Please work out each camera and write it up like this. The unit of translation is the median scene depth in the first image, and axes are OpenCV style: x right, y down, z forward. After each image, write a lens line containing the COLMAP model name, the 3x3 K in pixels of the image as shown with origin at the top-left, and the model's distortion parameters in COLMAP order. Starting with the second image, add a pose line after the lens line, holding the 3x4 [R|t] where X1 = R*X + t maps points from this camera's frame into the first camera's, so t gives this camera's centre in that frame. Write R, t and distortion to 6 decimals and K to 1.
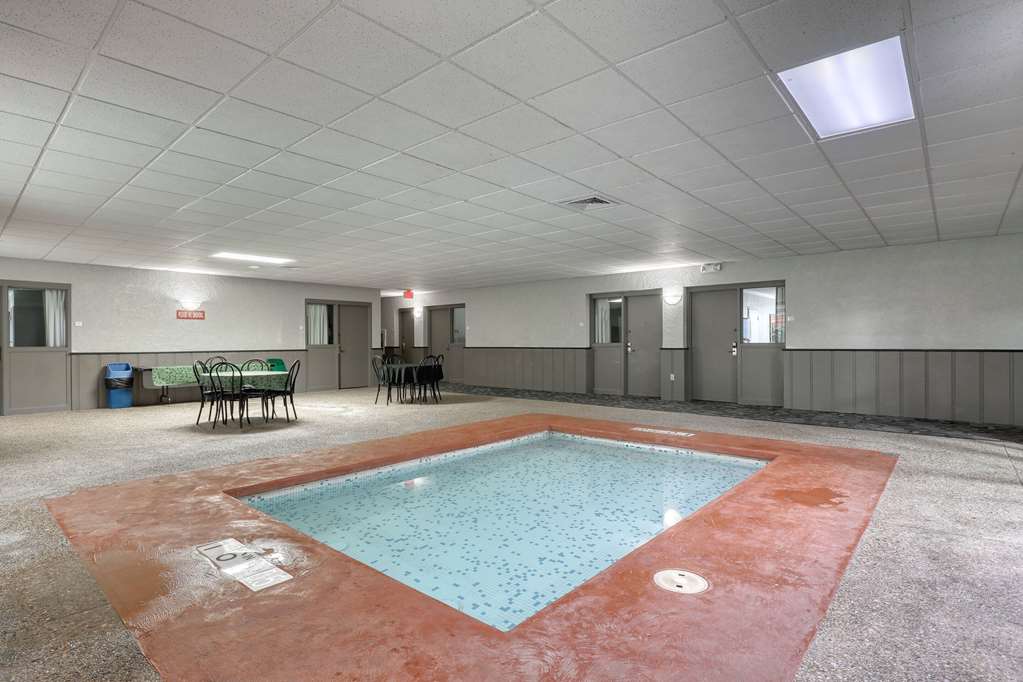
lens RADIAL K [[510.6, 0, 509.1], [0, 510.6, 344.0], [0, 0, 1]] dist [-0.020264, 0.001607]
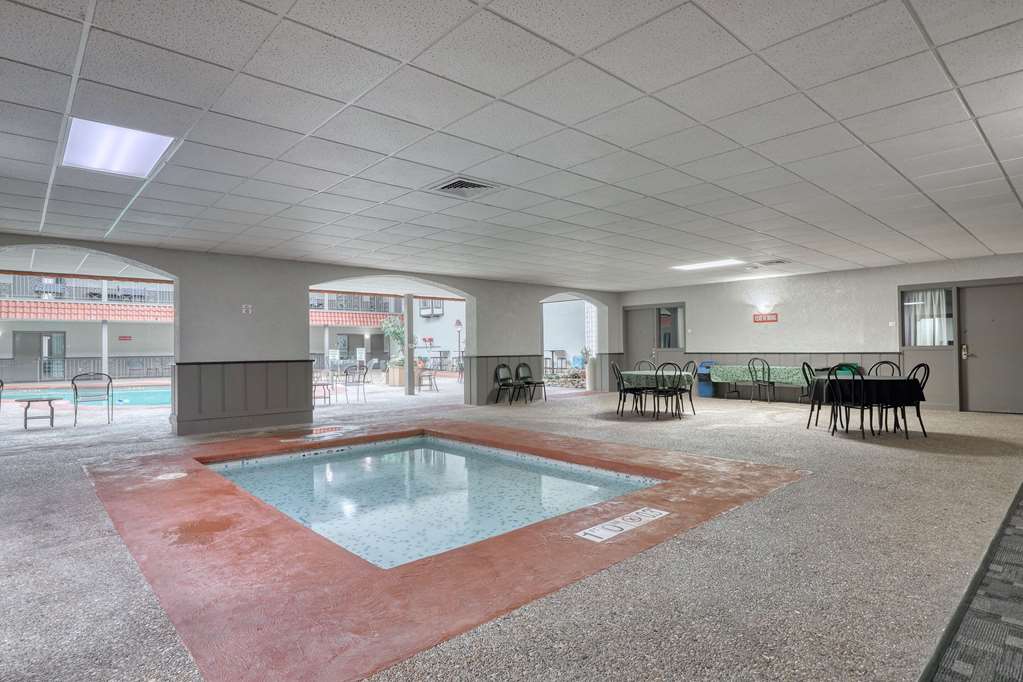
lens RADIAL K [[552.4, 0, 537.9], [0, 552.4, 343.9], [0, 0, 1]] dist [-0.003527, 0.001068]
pose [[-0.083321, 0.000836, -0.996522, 0.752402], [0.009464, 0.999955, 0.000048, -0.010440], [0.996478, -0.009427, -0.083326, 0.832133]]
